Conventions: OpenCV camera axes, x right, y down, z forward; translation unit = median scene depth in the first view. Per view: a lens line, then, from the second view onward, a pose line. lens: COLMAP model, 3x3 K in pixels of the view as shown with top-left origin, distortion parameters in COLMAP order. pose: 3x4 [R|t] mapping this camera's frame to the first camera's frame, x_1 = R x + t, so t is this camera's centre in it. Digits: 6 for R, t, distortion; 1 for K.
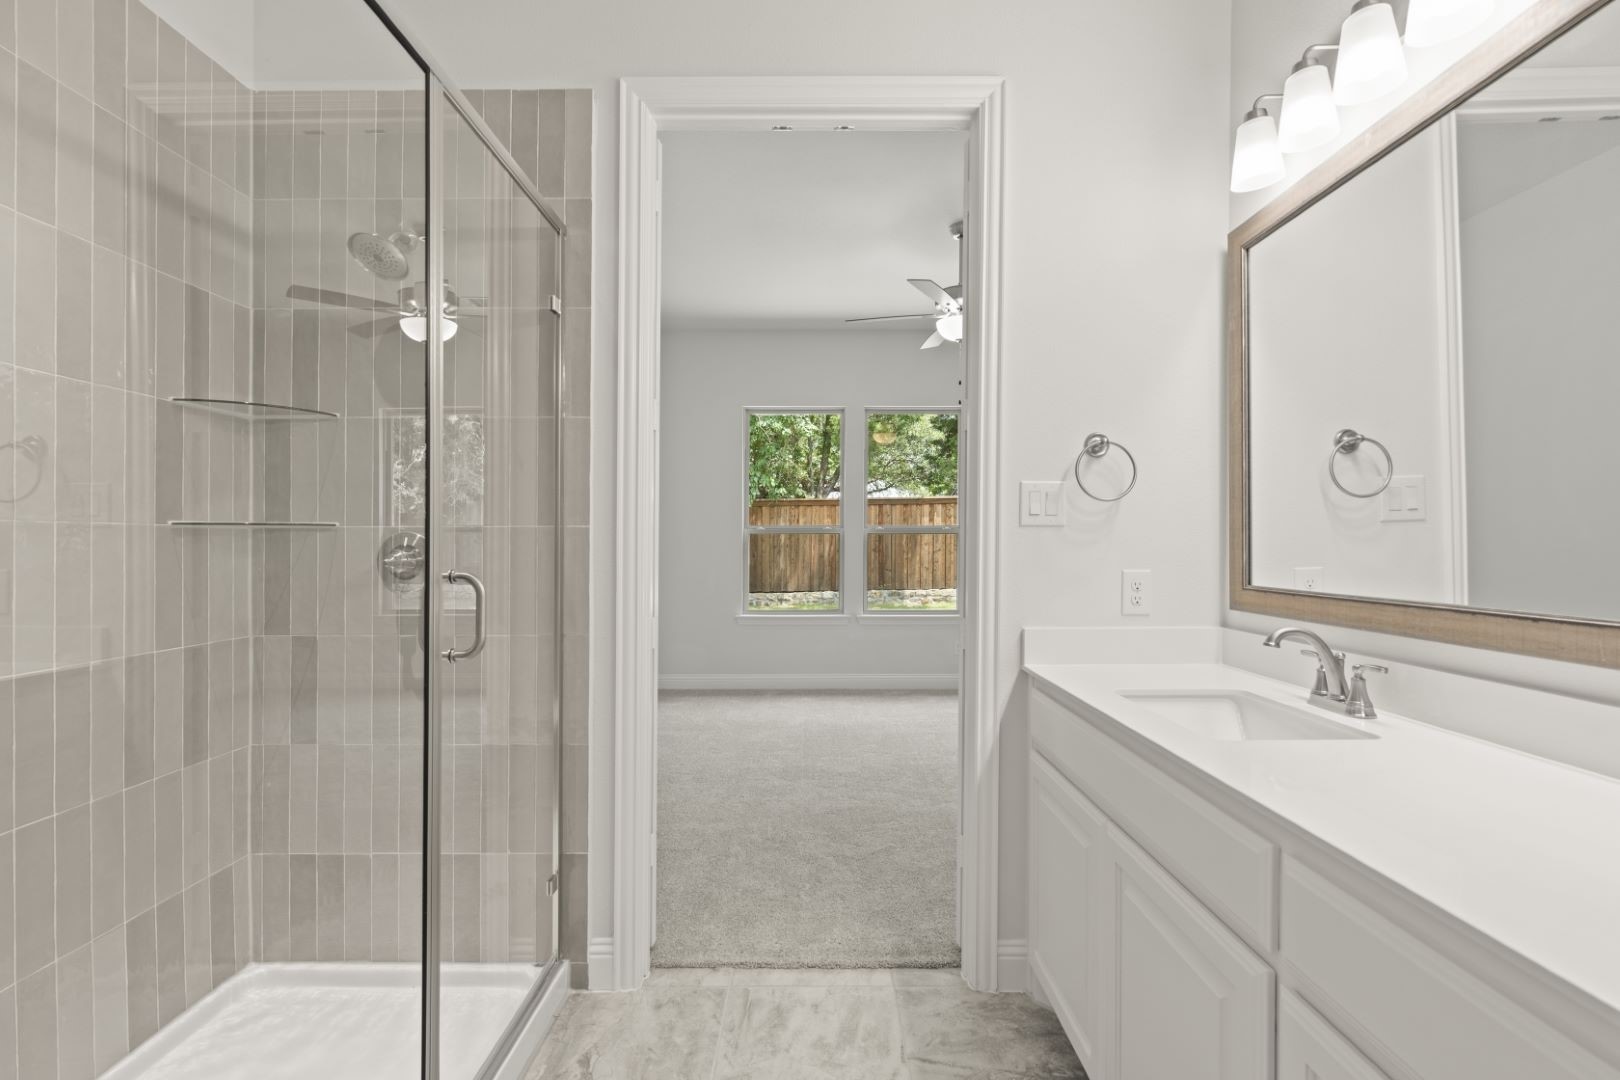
lens RADIAL K [[771.7, 0, 807.7], [0, 771.7, 547.8], [0, 0, 1]] dist [0.000151, 0.000007]
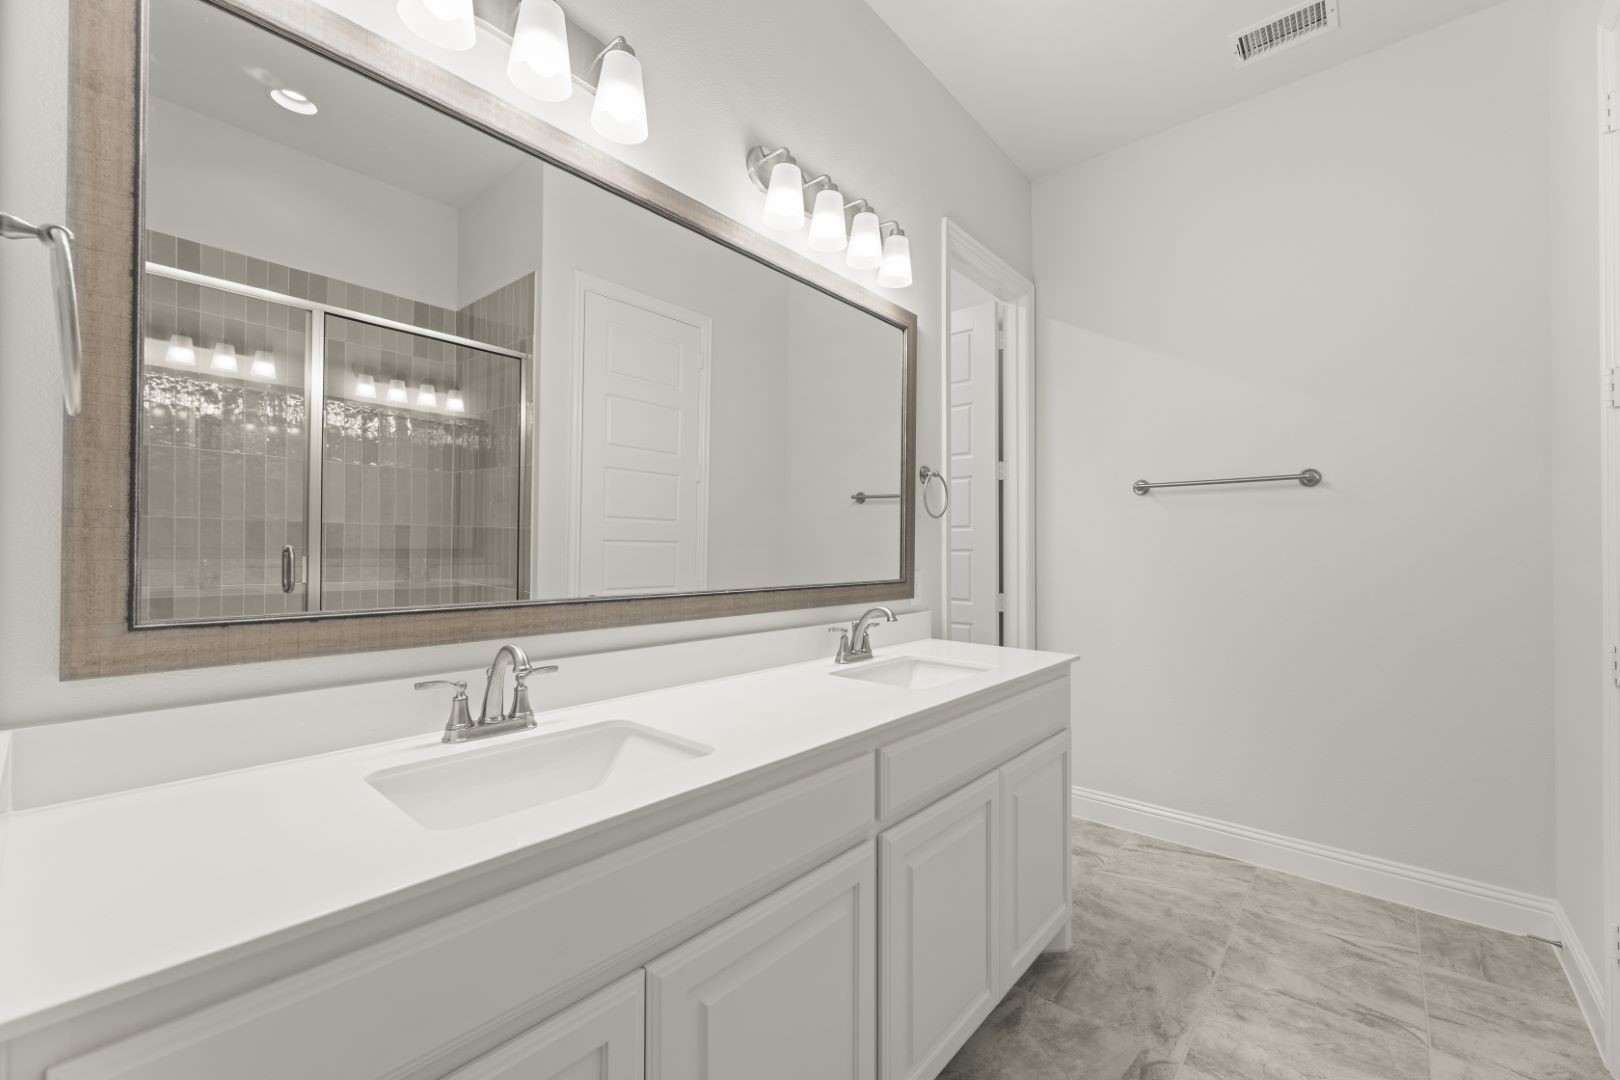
lens RADIAL K [[653.6, 0, 816.5], [0, 653.6, 542.4], [0, 0, 1]] dist [0.000977, -0.000140]
pose [[-0.733816, -0.008501, 0.679295, -0.096812], [-0.012546, 0.999921, -0.001040, -0.013295], [-0.679233, -0.009286, -0.733864, 1.415514]]
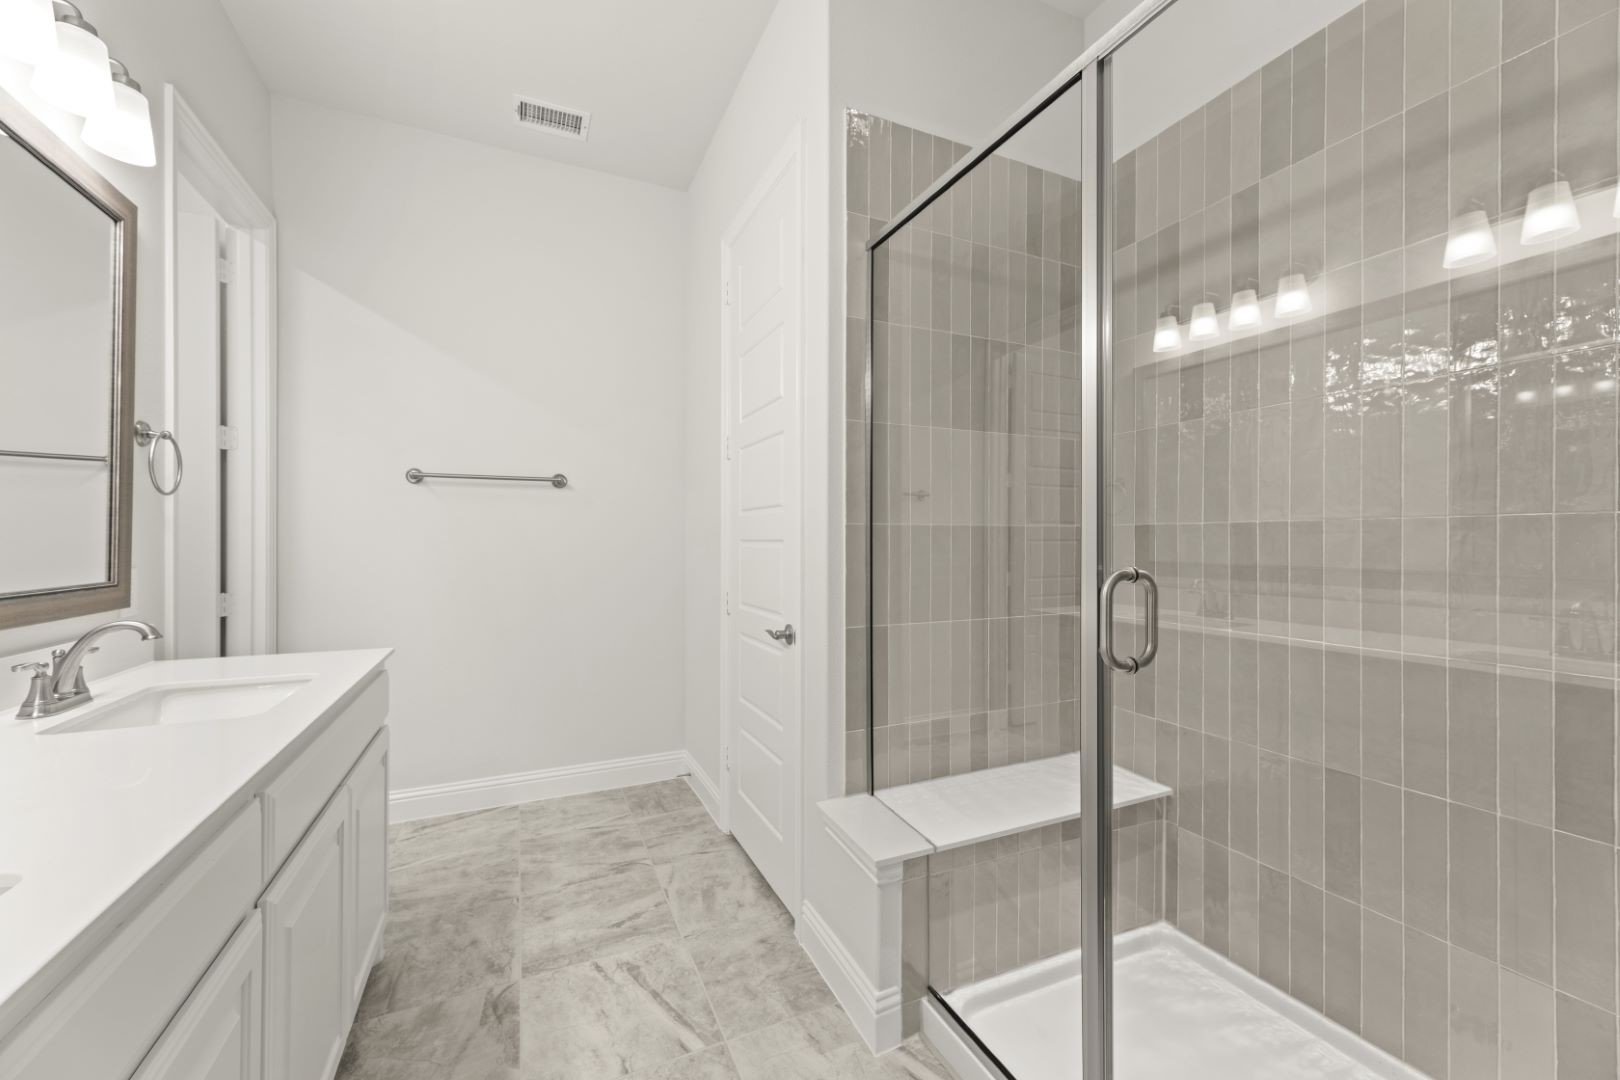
lens RADIAL K [[653.6, 0, 808.4], [0, 653.6, 535.3], [0, 0, 1]] dist [0.000977, -0.000140]
pose [[-0.915115, -0.016588, -0.402852, 0.282261], [-0.013880, 0.999857, -0.009641, -0.010264], [0.402954, -0.003231, -0.915214, 1.627521]]
